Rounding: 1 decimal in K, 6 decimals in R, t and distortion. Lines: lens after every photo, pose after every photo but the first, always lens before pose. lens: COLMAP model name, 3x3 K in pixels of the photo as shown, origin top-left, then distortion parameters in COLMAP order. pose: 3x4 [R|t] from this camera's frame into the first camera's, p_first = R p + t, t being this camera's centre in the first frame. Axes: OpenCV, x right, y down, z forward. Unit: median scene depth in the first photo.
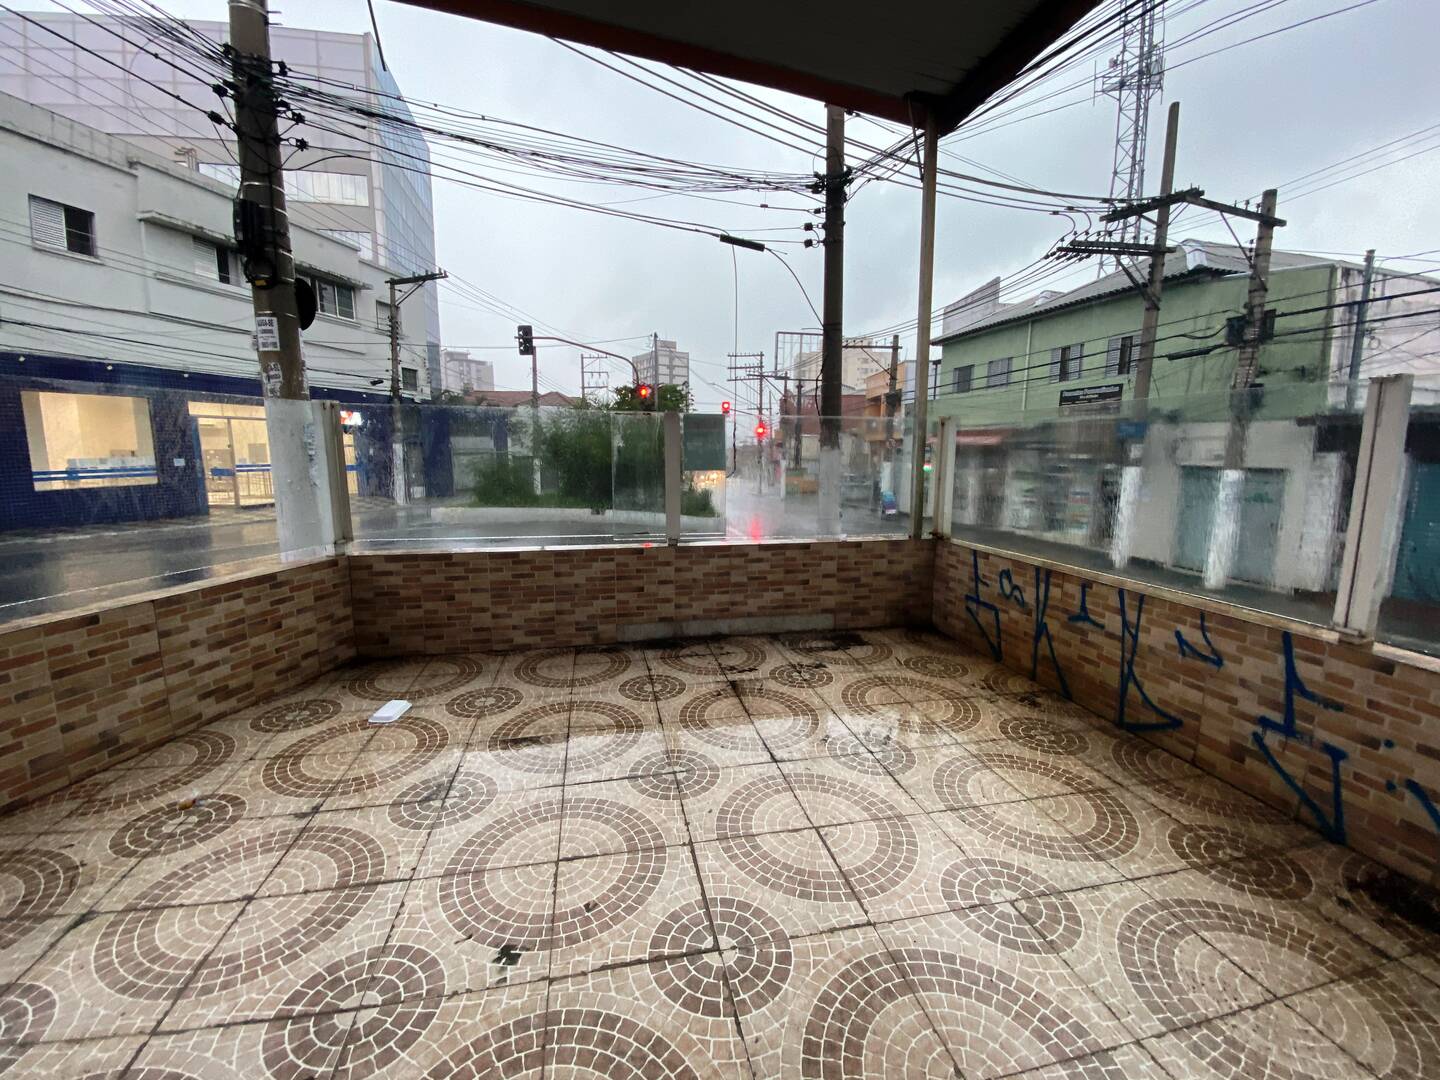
lens RADIAL K [[578.7, 0, 720.0], [0, 578.7, 540.0], [0, 0, 1]] dist [0.011618, -0.018080]
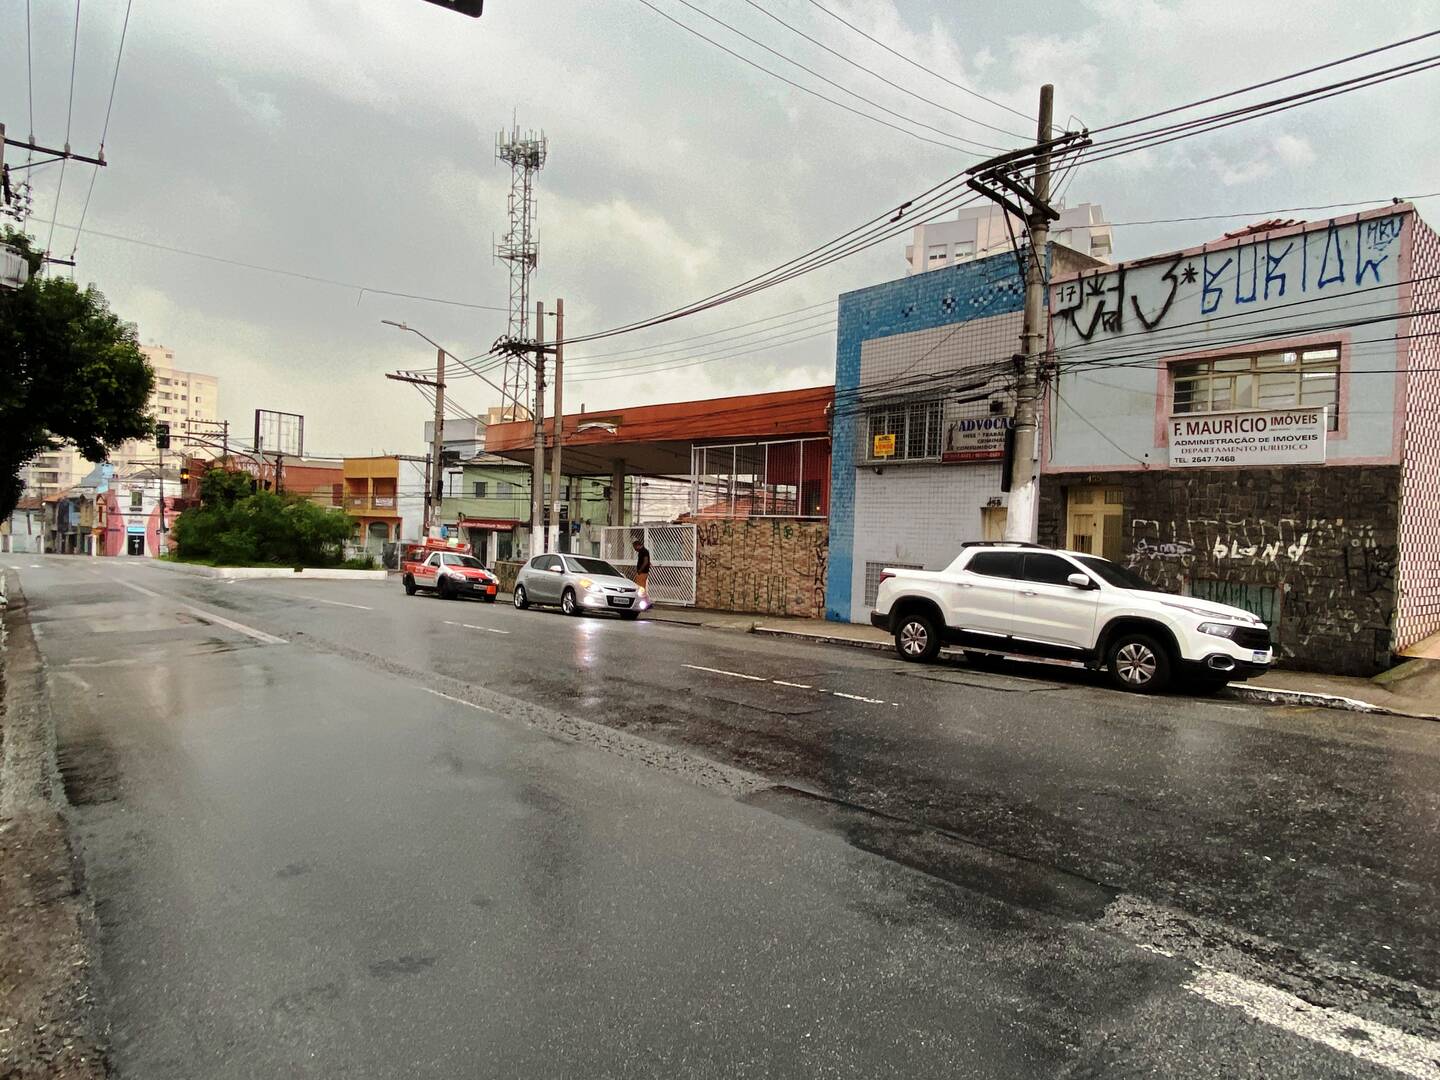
lens RADIAL K [[841.5, 0, 720.0], [0, 841.5, 540.0], [0, 0, 1]] dist [0.105771, -0.105810]
pose [[0.625701, 0.015275, 0.779913, -0.566146], [0.081207, 0.993100, -0.084601, 0.072196], [-0.775824, 0.116269, 0.620144, -0.562094]]
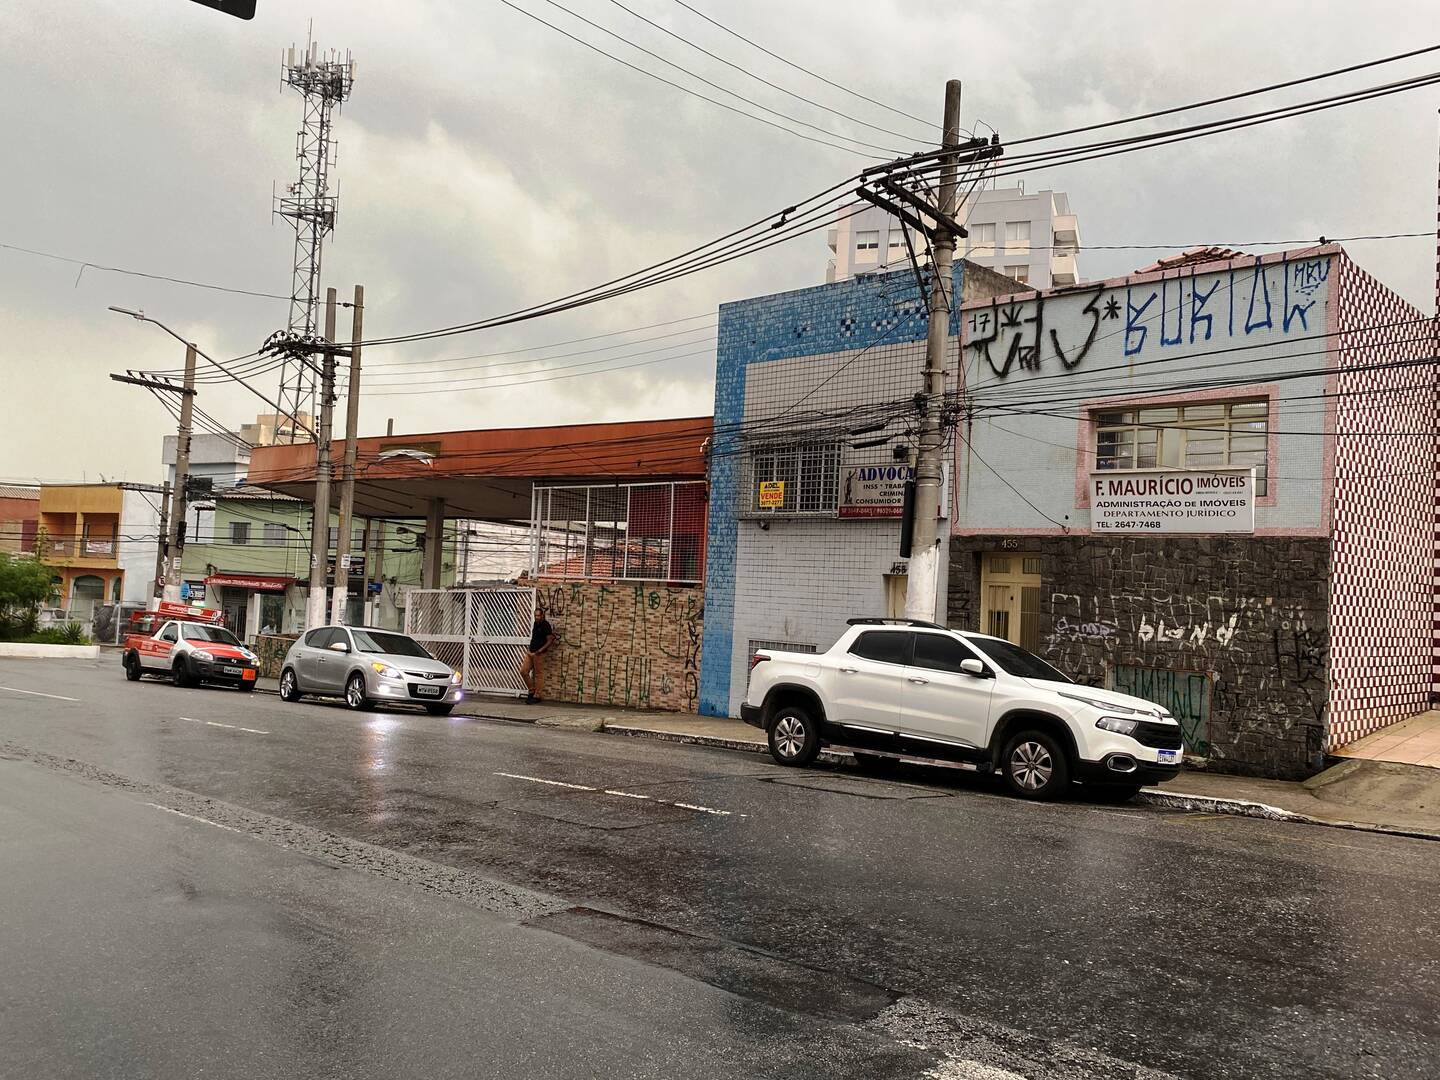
lens RADIAL K [[1150.1, 0, 727.9], [0, 1150.1, 539.5], [0, 0, 1]] dist [0.117948, -0.226765]
pose [[0.526786, 0.069996, 0.847111, -0.586707], [0.079347, 0.988202, -0.130997, 0.073074], [-0.846286, 0.136223, 0.515017, -0.594142]]
